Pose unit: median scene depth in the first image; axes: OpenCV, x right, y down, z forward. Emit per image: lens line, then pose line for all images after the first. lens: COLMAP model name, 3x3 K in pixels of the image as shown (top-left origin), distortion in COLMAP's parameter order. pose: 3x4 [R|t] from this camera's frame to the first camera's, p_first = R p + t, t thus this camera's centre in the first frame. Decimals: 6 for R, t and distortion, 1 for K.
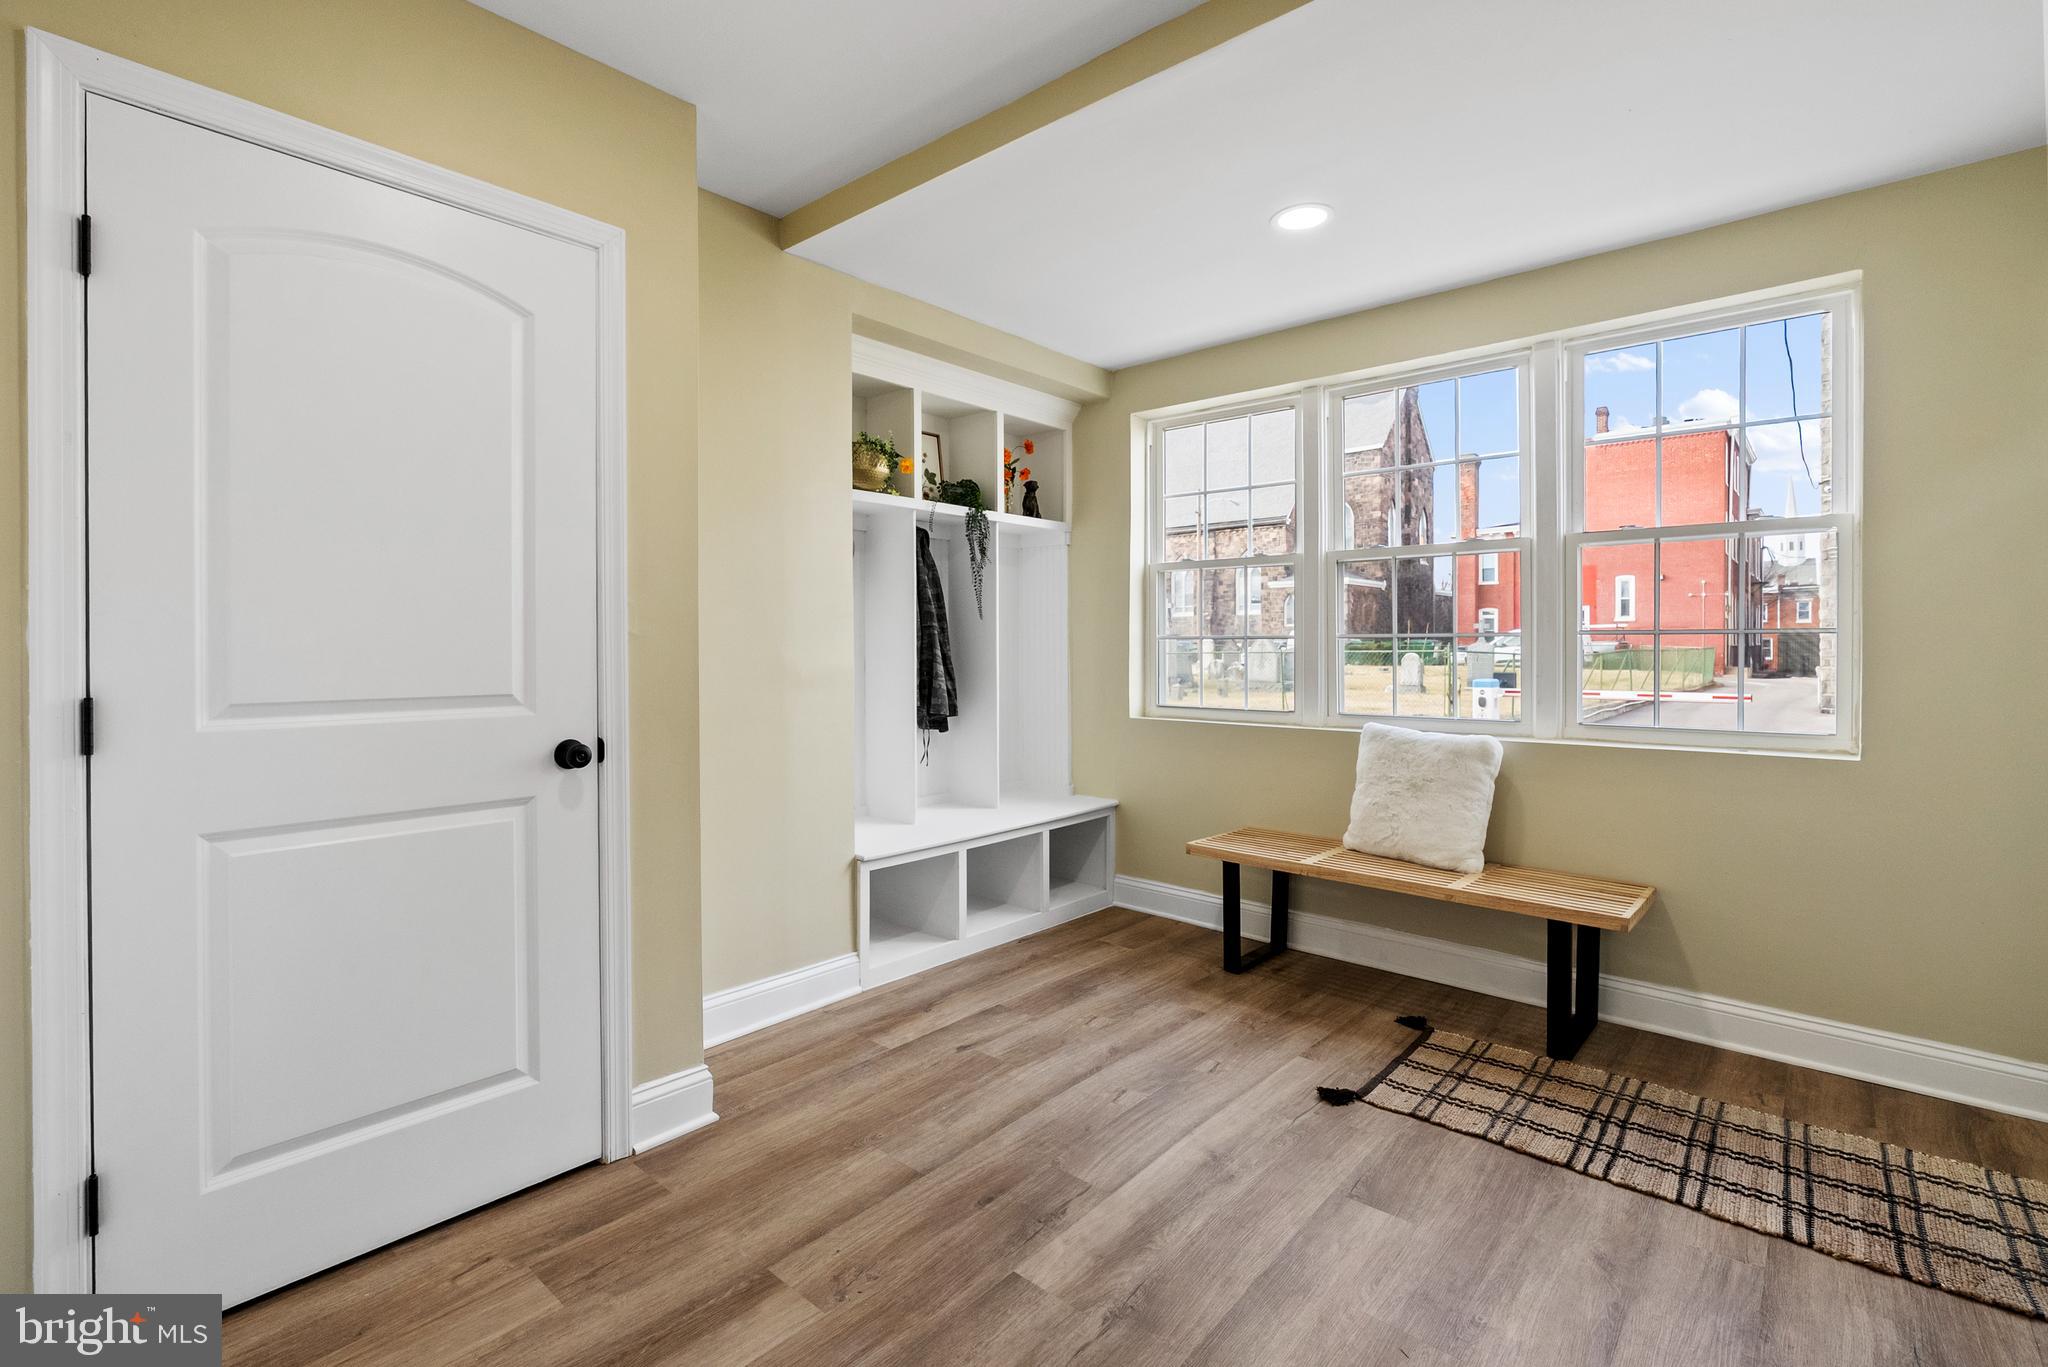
lens RADIAL K [[936.2, 0, 1013.6], [0, 936.2, 663.6], [0, 0, 1]] dist [-0.003834, -0.000450]
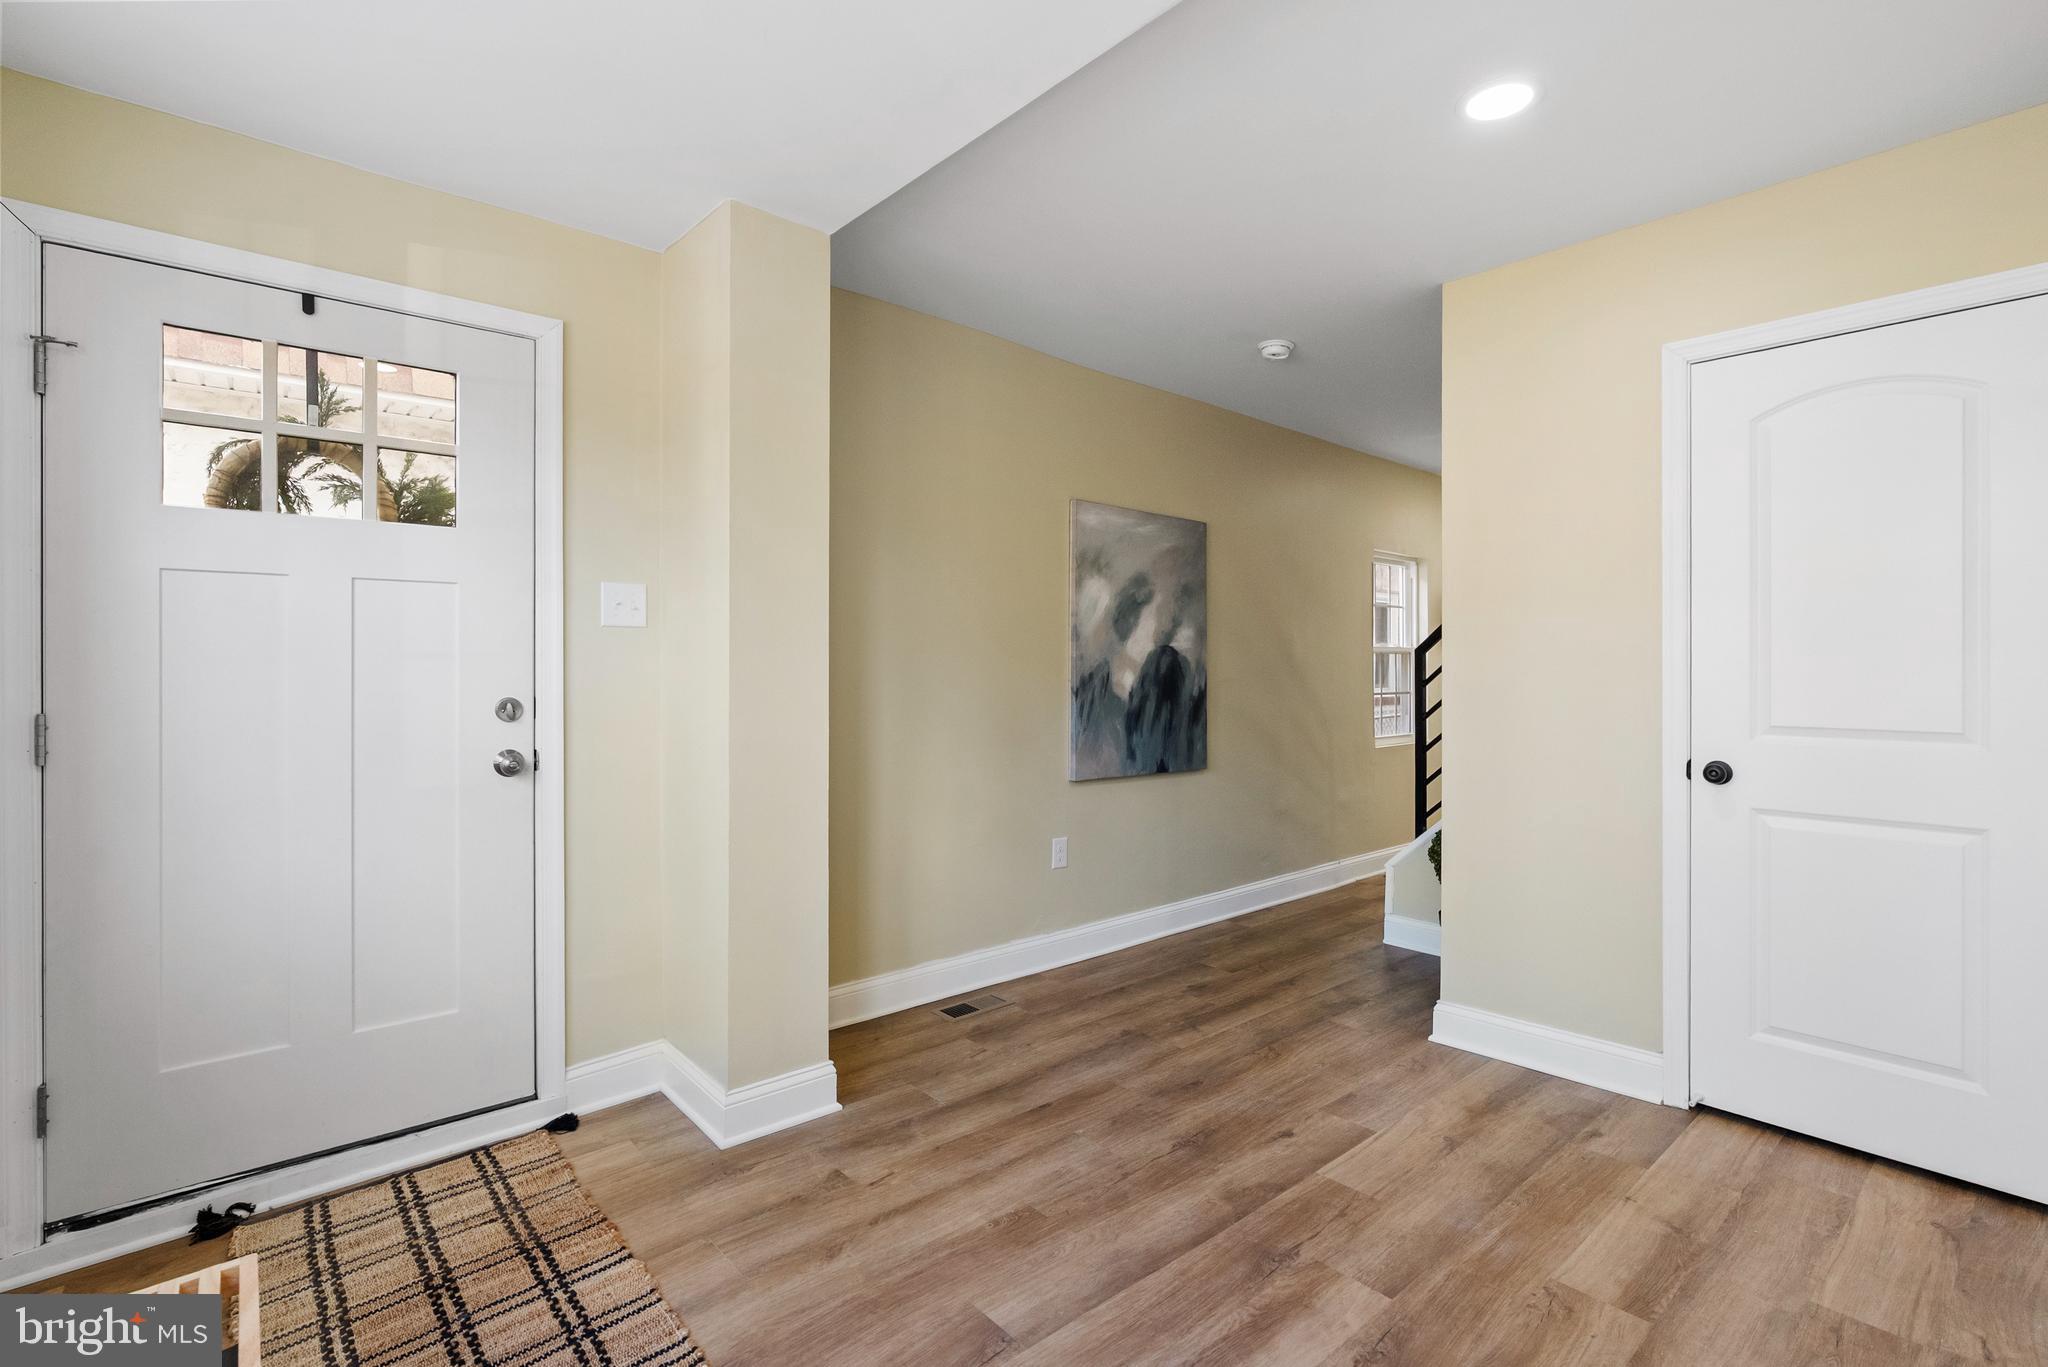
lens RADIAL K [[936.2, 0, 1044.0], [0, 936.2, 673.9], [0, 0, 1]] dist [-0.003834, -0.000450]
pose [[-0.993223, 0.001216, 0.116214, 0.258492], [0.003985, 0.999713, 0.023602, -0.061793], [-0.116152, 0.023905, -0.992944, 2.040030]]
